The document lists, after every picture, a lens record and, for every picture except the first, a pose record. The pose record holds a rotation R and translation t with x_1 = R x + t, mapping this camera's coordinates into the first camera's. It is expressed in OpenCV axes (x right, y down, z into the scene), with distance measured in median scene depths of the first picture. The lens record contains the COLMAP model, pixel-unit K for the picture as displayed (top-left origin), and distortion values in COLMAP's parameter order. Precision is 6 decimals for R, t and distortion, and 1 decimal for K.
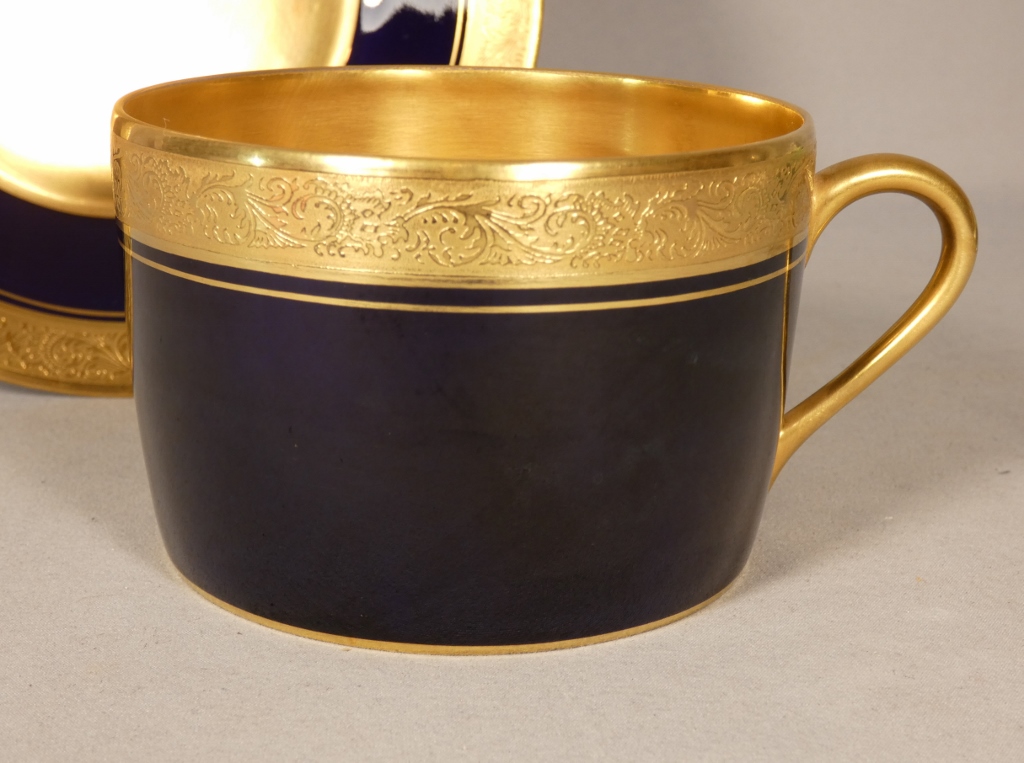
lens RADIAL K [[1801.7, 0, 512.0], [0, 1801.7, 381.5], [0, 0, 1]] dist [0.066987, 0.087268]
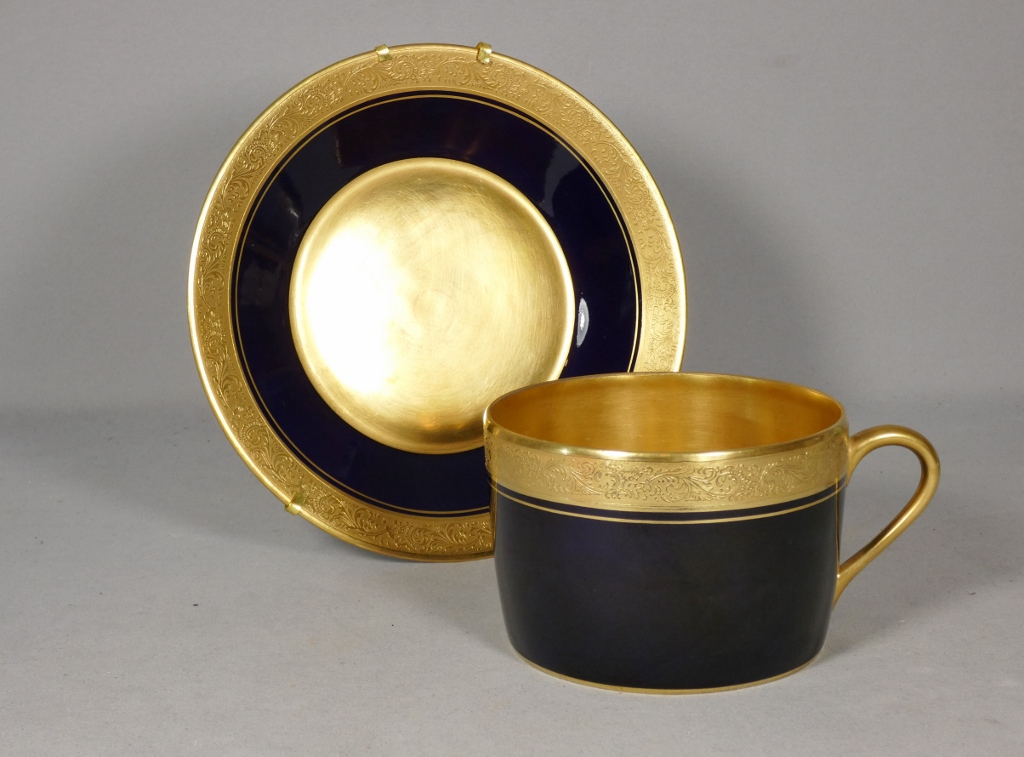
lens RADIAL K [[1877.6, 0, 512.0], [0, 1877.6, 378.5], [0, 0, 1]] dist [0.171669, -0.247179]
pose [[0.998745, -0.032611, -0.038007, -0.120440], [0.029989, 0.997261, -0.067613, -0.059547], [0.040108, 0.066388, 0.996987, -1.099105]]
